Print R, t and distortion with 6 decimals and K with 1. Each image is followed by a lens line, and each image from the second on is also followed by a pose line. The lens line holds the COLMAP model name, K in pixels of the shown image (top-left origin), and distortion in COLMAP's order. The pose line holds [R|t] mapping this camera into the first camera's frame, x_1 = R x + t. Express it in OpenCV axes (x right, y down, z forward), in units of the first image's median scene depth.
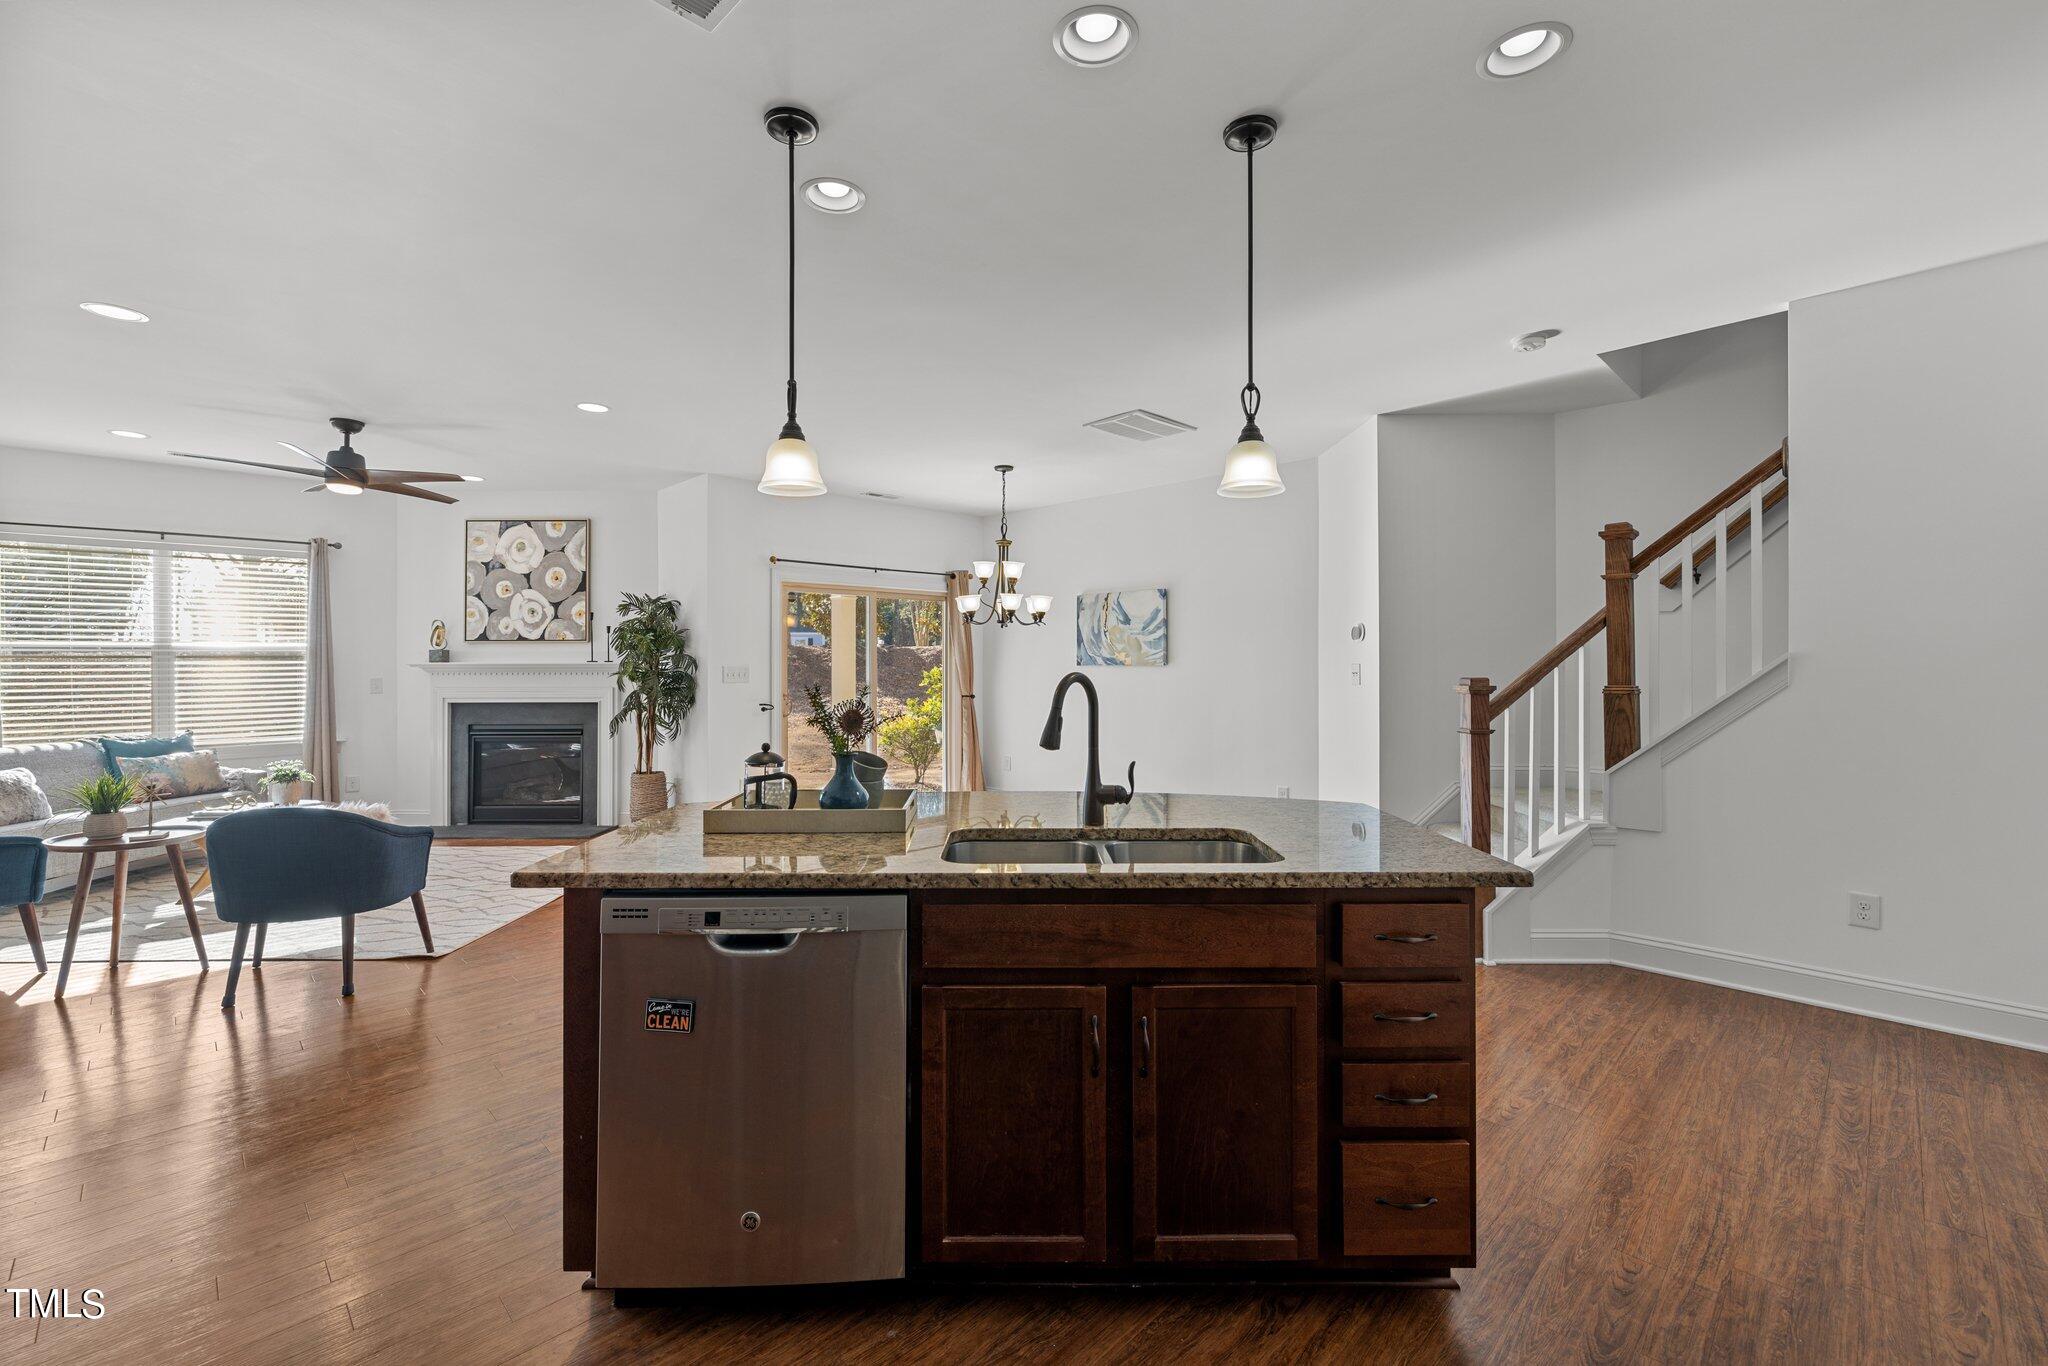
lens RADIAL K [[865.7, 0, 1015.3], [0, 865.7, 663.2], [0, 0, 1]] dist [0.007833, -0.001423]
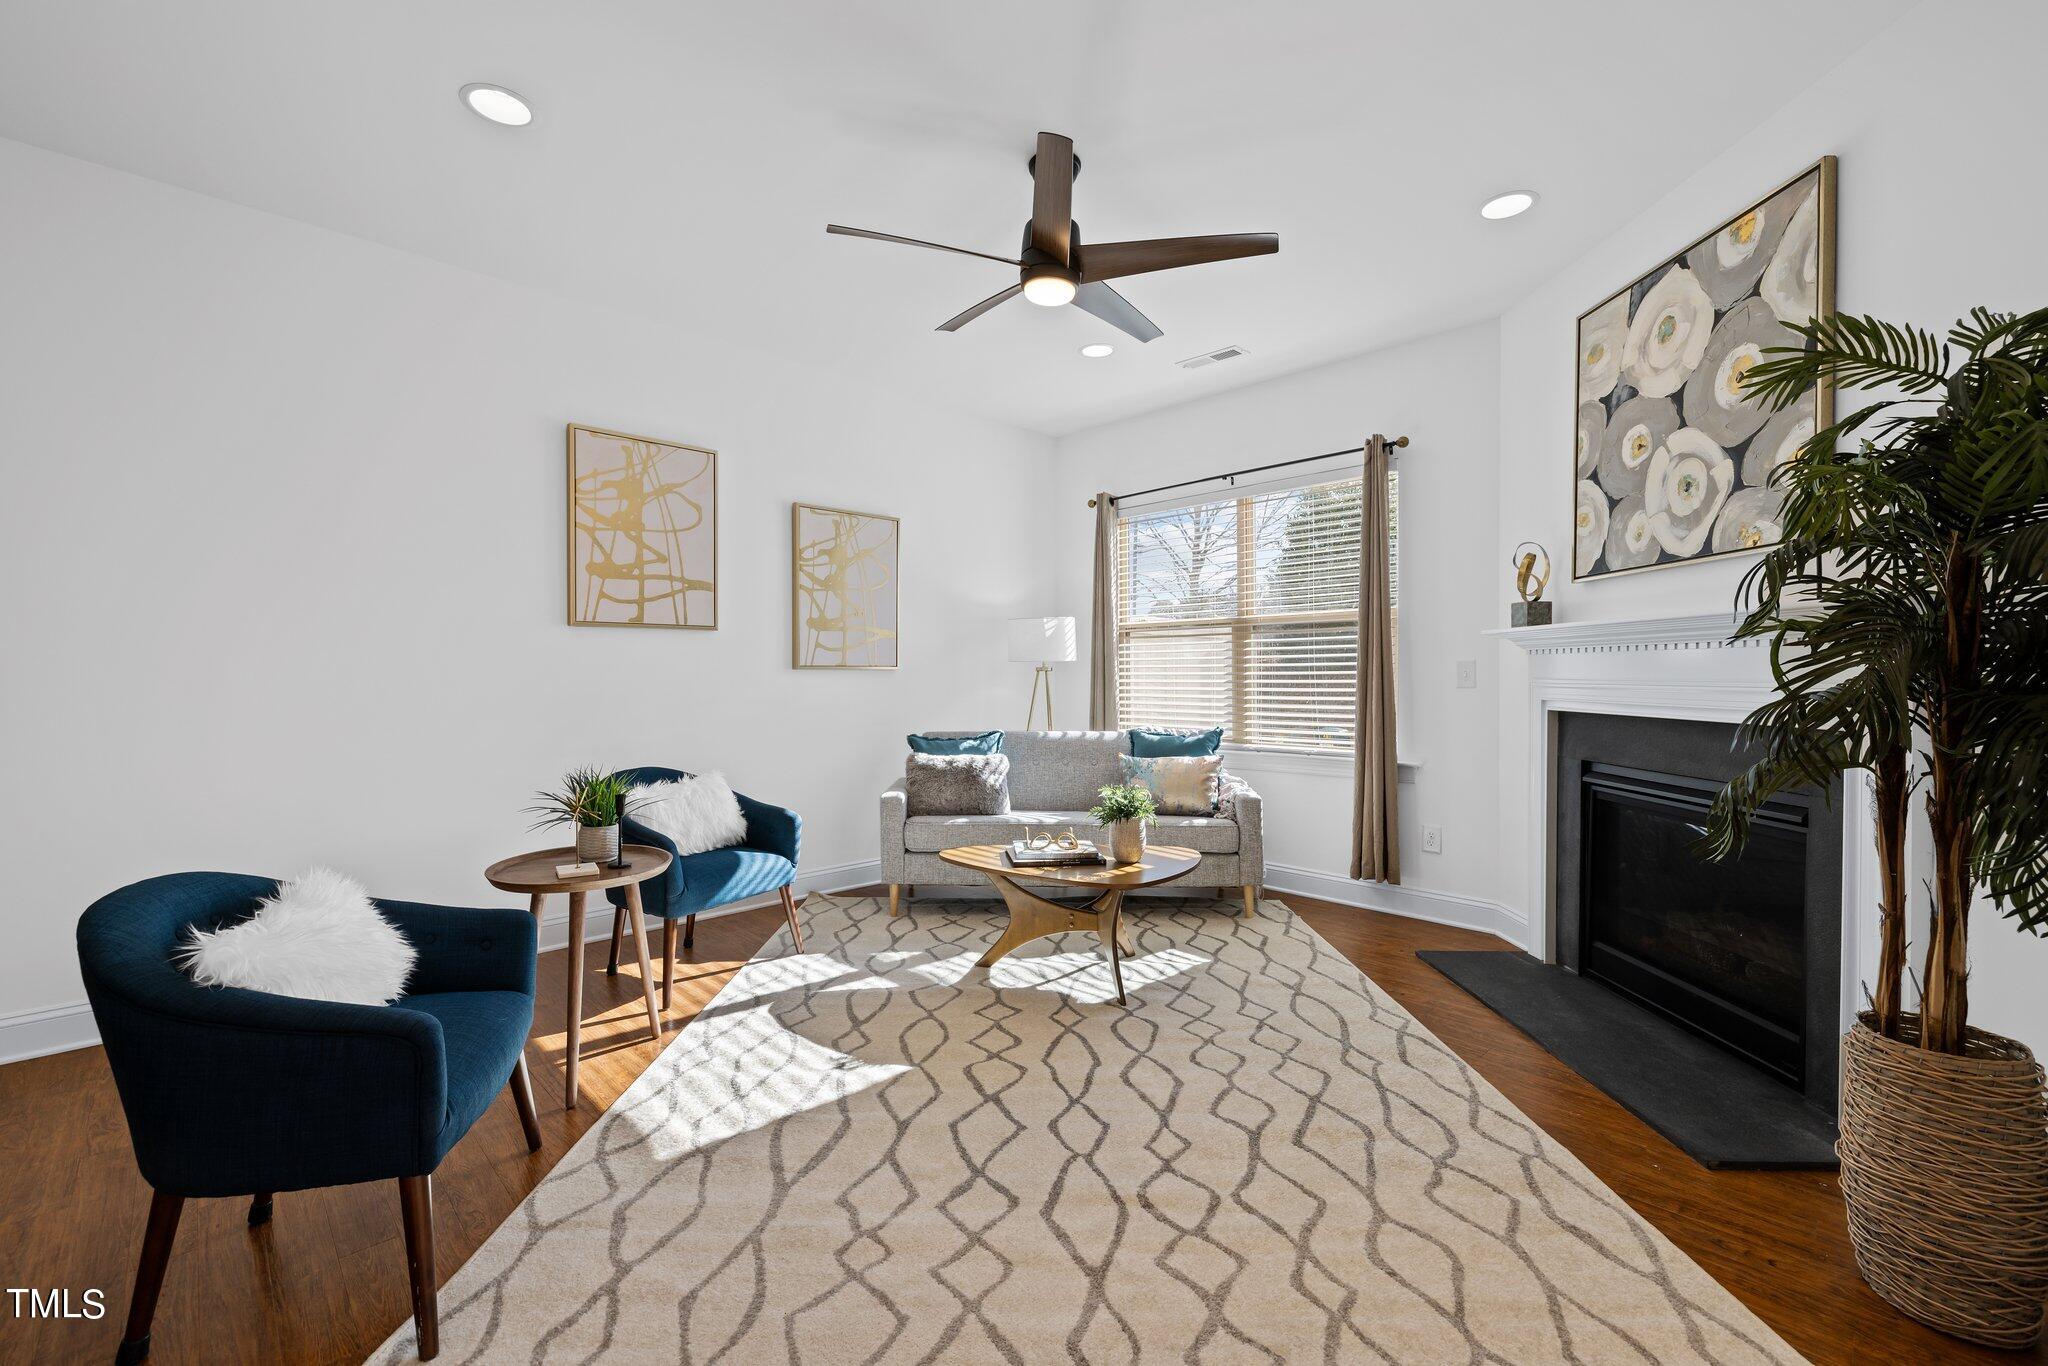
lens RADIAL K [[865.7, 0, 1013.7], [0, 865.7, 676.7], [0, 0, 1]] dist [0.007833, -0.001423]
pose [[0.002778, 0.006202, -0.999977, -0.169220], [0.001339, 0.999980, 0.006206, 0.023339], [0.999995, -0.001356, 0.002770, 0.699691]]
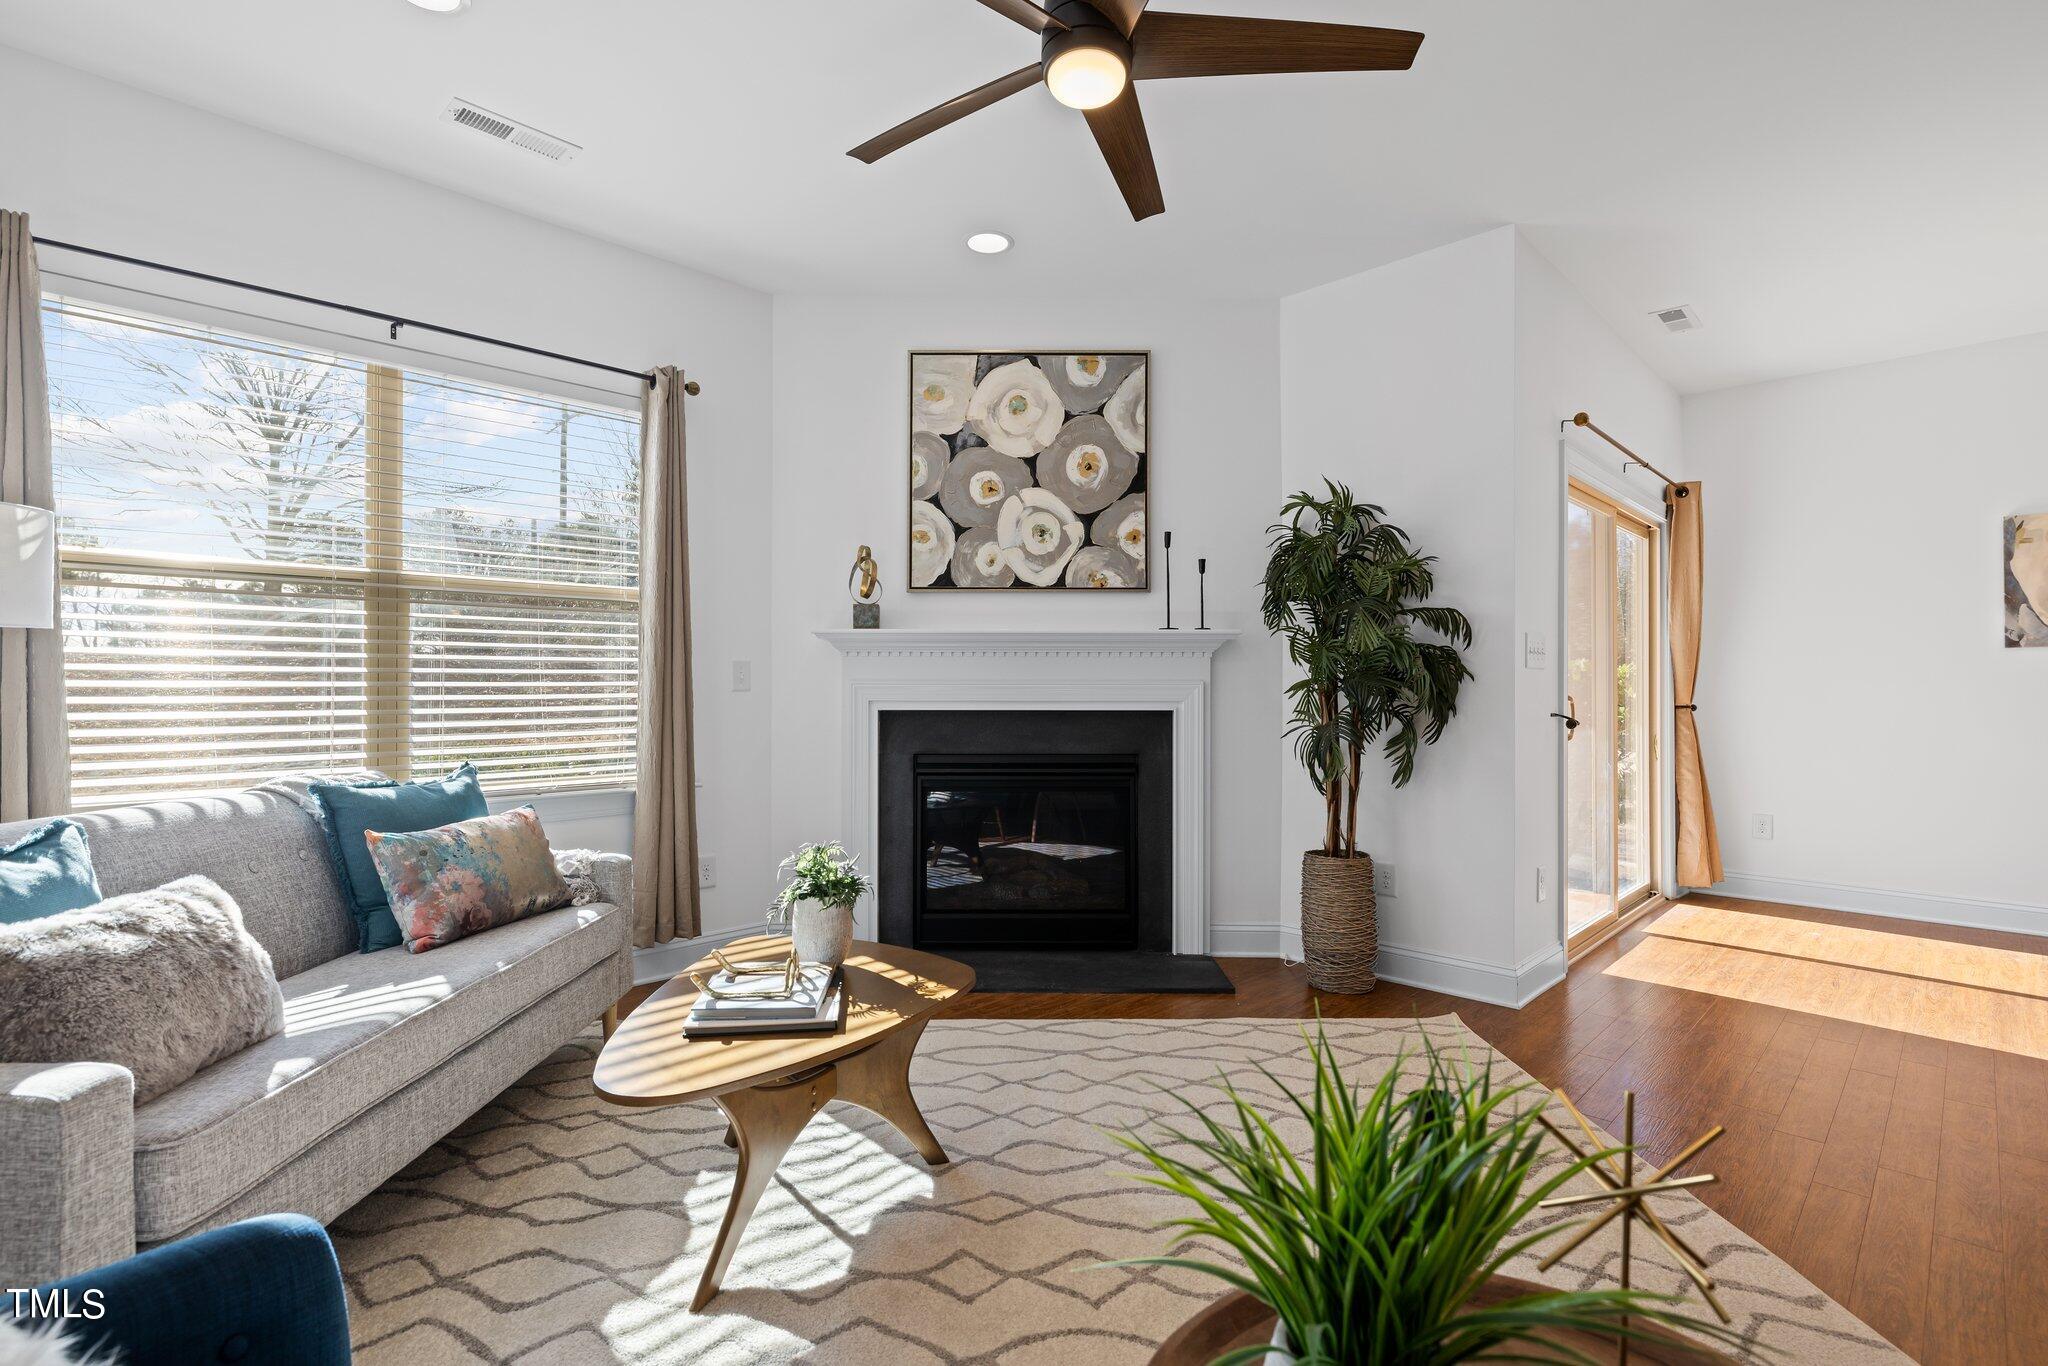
lens RADIAL K [[959.9, 0, 1027.9], [0, 959.9, 683.9], [0, 0, 1]] dist [-0.005908, -0.000845]
pose [[0.999791, 0.001887, 0.020361, -0.576724], [-0.001698, 0.999955, -0.009308, 0.035101], [-0.020377, 0.009271, 0.999749, 0.439171]]
